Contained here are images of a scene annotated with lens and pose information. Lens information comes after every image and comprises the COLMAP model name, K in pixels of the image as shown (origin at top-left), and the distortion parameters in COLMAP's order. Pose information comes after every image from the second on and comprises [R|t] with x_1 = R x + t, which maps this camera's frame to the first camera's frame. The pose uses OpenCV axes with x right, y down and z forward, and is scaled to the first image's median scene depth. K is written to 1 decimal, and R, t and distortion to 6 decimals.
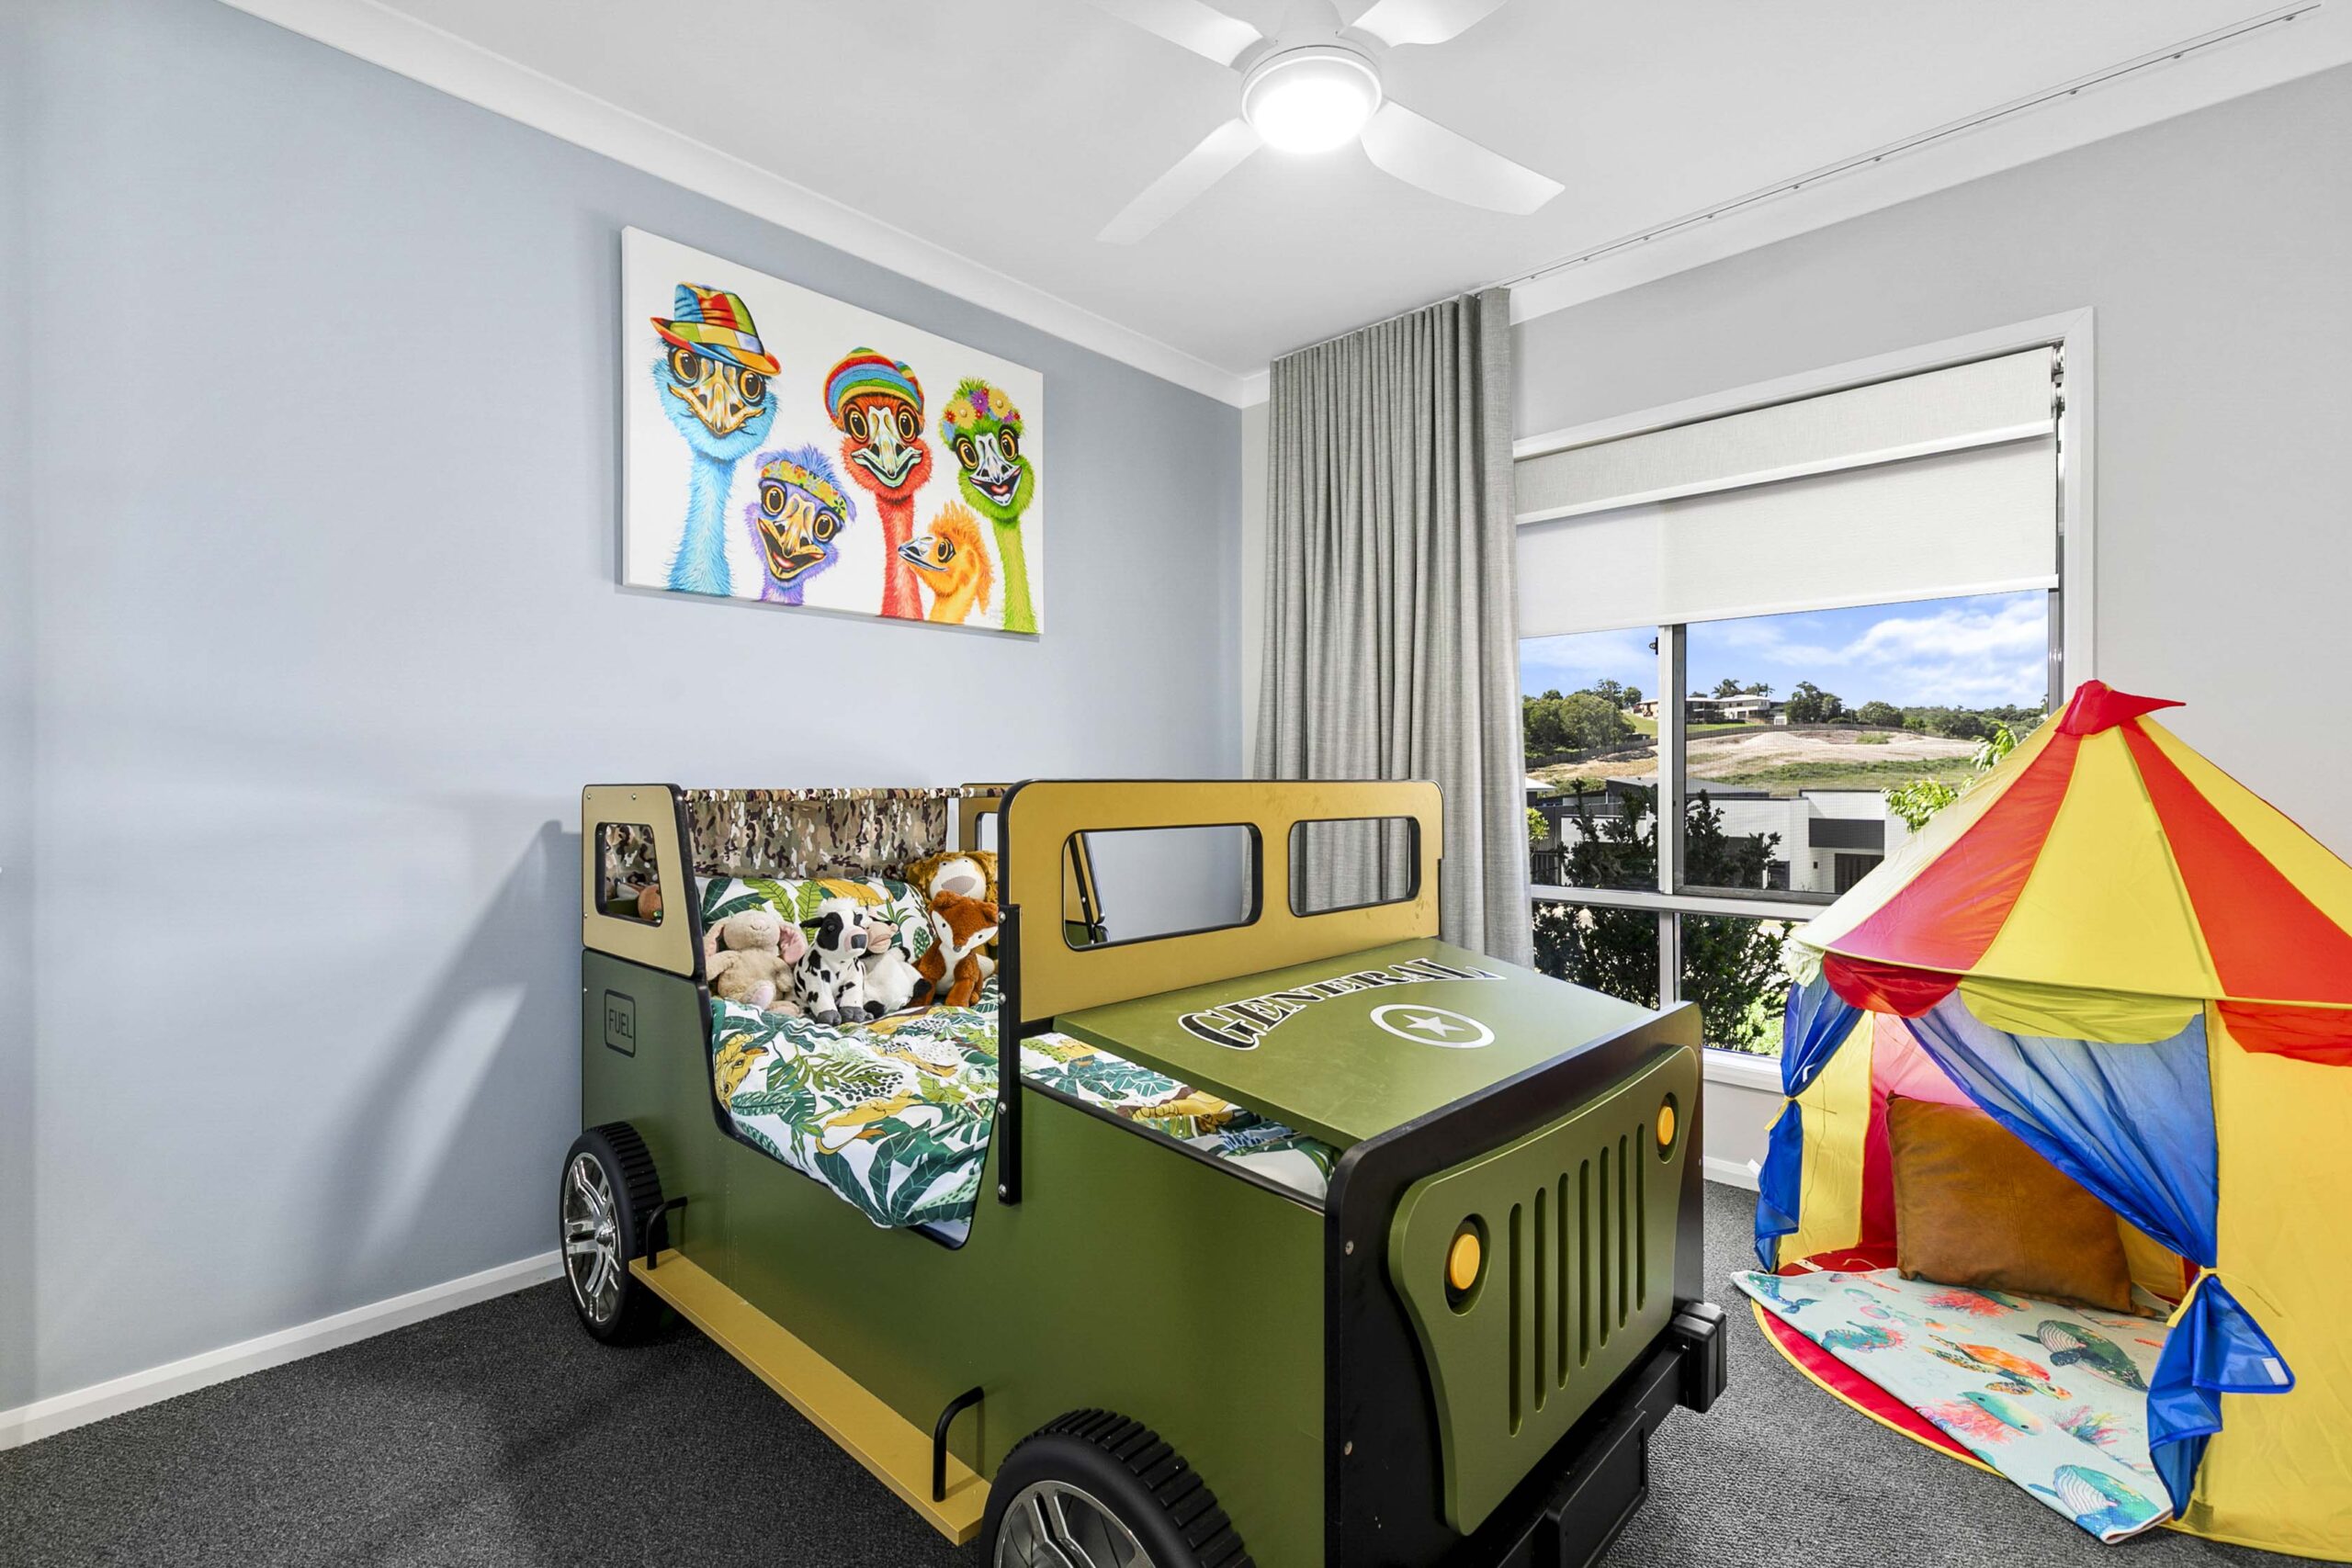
lens RADIAL K [[1065.1, 0, 1176.5], [0, 1065.1, 778.4], [0, 0, 1]] dist [0.005307, 0.000024]
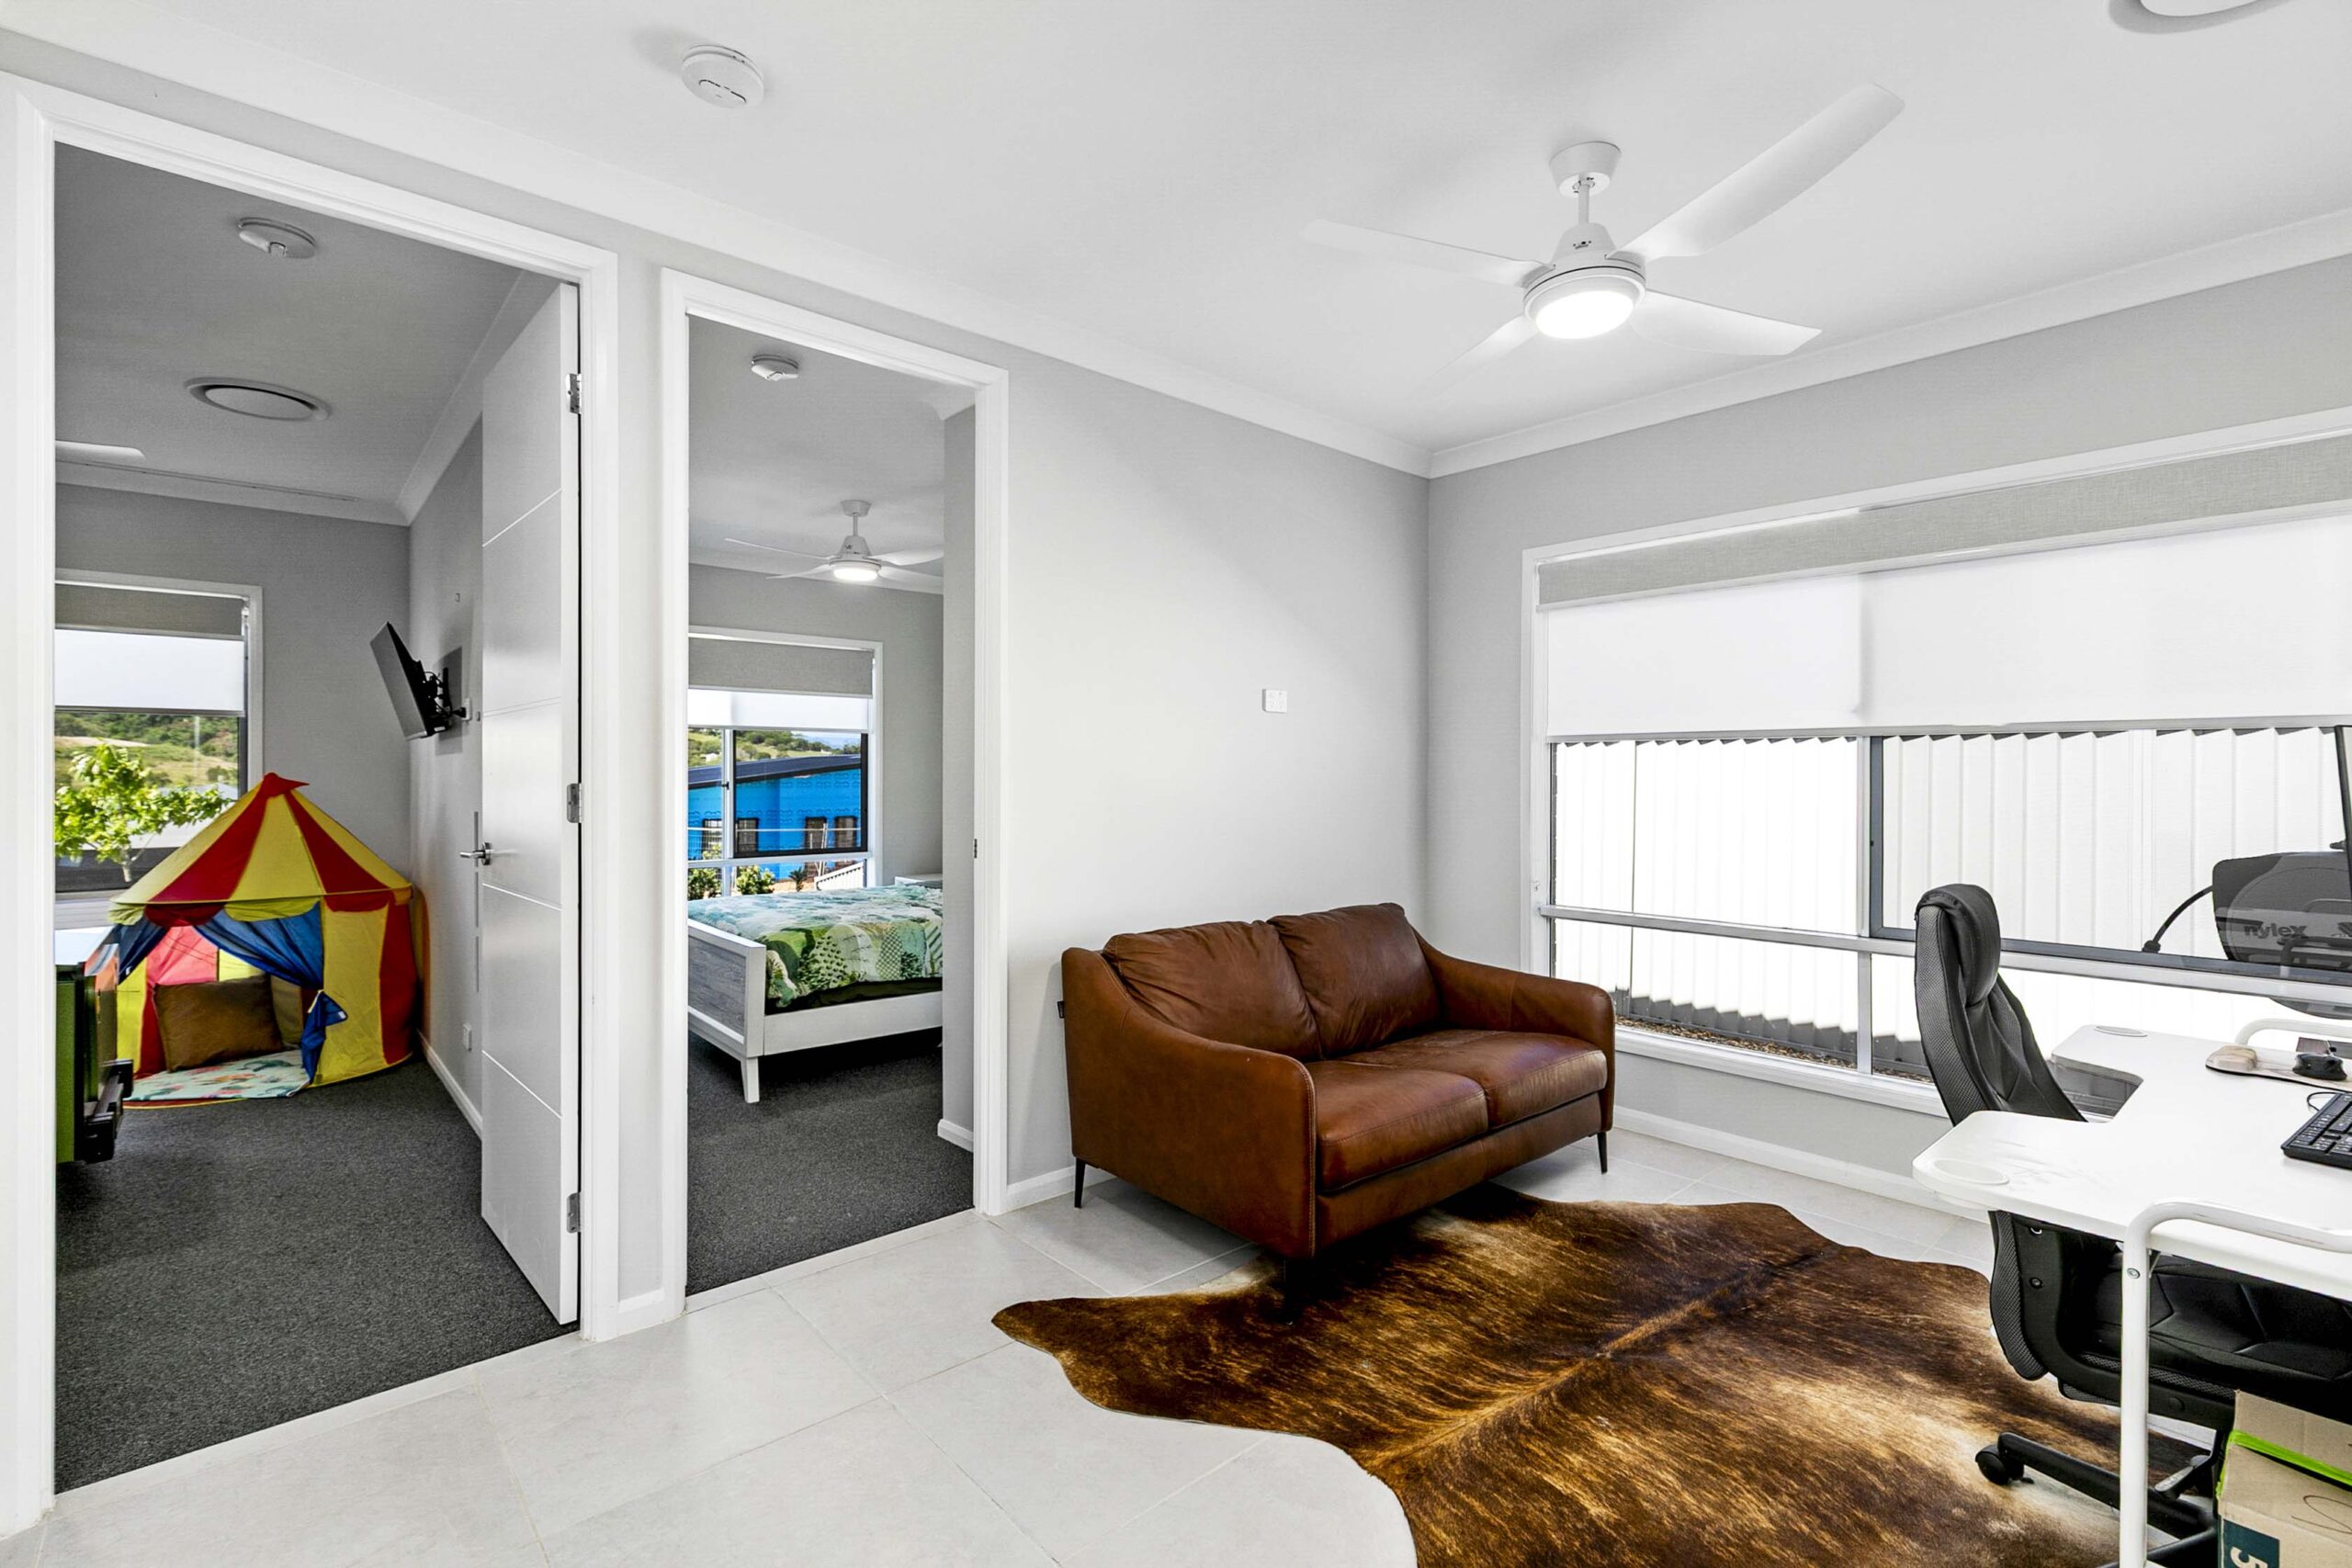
lens RADIAL K [[1065.1, 0, 1176.9], [0, 1065.1, 779.7], [0, 0, 1]] dist [0.005307, 0.000024]
pose [[0.098110, -0.004969, 0.995163, -1.410305], [0.000446, 0.999988, 0.004949, -0.097782], [-0.995176, -0.000042, 0.098111, -1.326482]]
